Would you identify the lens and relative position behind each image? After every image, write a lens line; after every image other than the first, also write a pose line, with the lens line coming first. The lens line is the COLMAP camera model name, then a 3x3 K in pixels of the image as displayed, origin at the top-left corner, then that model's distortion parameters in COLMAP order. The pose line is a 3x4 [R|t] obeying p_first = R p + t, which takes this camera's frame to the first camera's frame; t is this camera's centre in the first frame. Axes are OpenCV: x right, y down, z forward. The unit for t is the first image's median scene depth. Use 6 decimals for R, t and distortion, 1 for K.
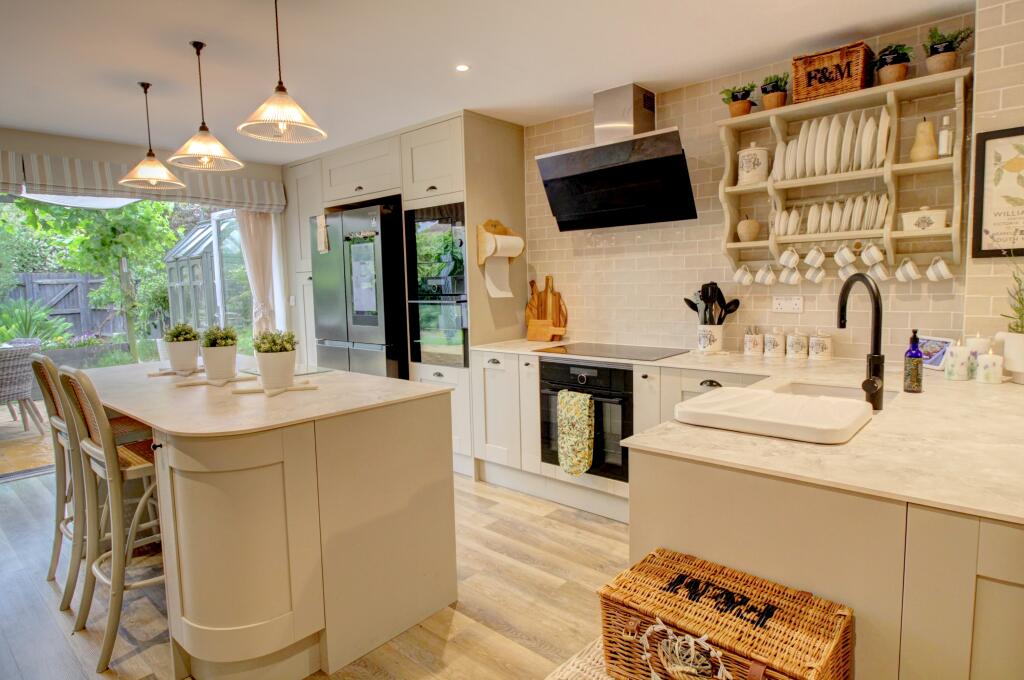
lens RADIAL K [[569.7, 0, 511.6], [0, 569.7, 336.4], [0, 0, 1]] dist [0.001897, -0.002063]
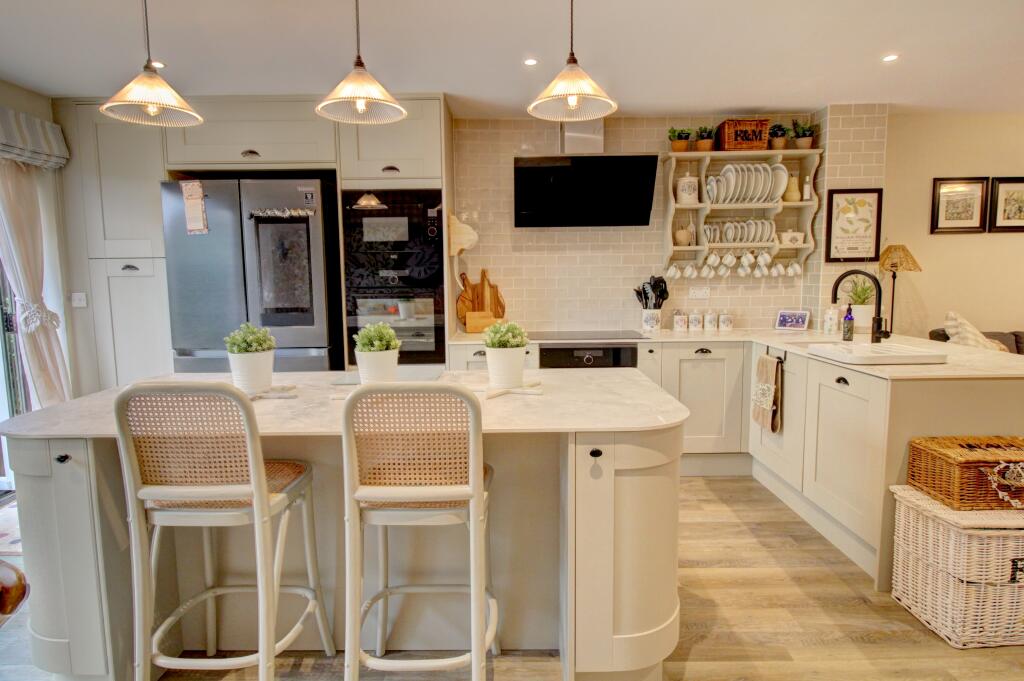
lens RADIAL K [[569.7, 0, 511.6], [0, 569.7, 336.9], [0, 0, 1]] dist [0.001897, -0.002063]
pose [[0.757022, -0.054782, 0.651089, -0.771980], [0.056188, 0.998246, 0.018662, -0.000478], [-0.650969, 0.022456, 0.758772, 0.249442]]
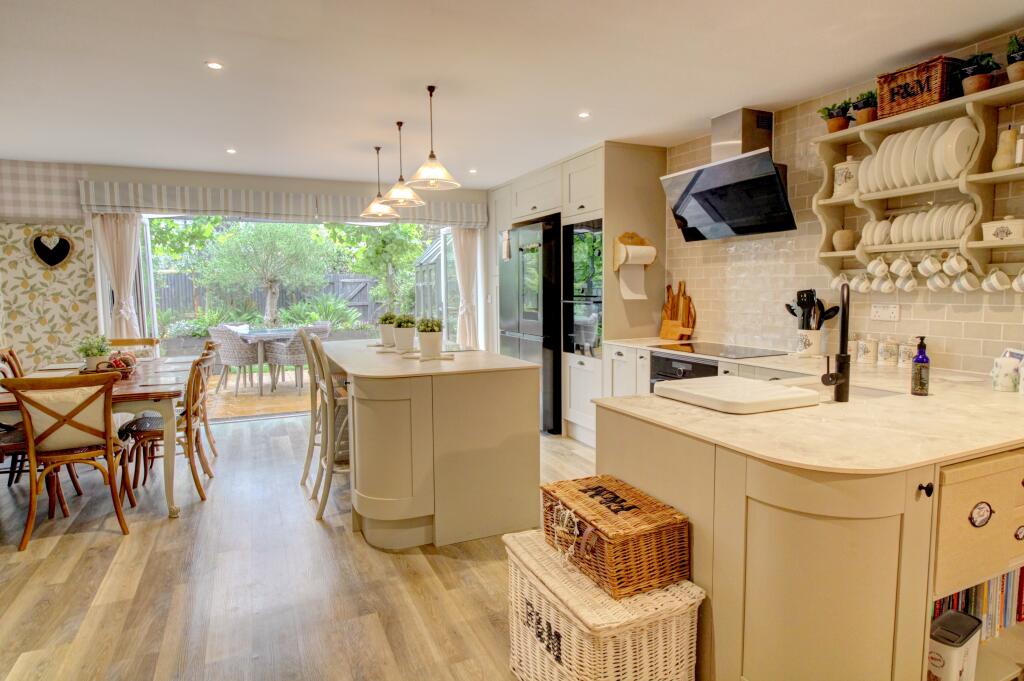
lens RADIAL K [[569.7, 0, 511.6], [0, 569.7, 336.9], [0, 0, 1]] dist [0.001897, -0.002063]
pose [[0.913163, 0.050141, -0.404499, 0.290088], [-0.051085, 0.998658, 0.008467, 0.012863], [0.404381, 0.012932, 0.914499, -0.196252]]
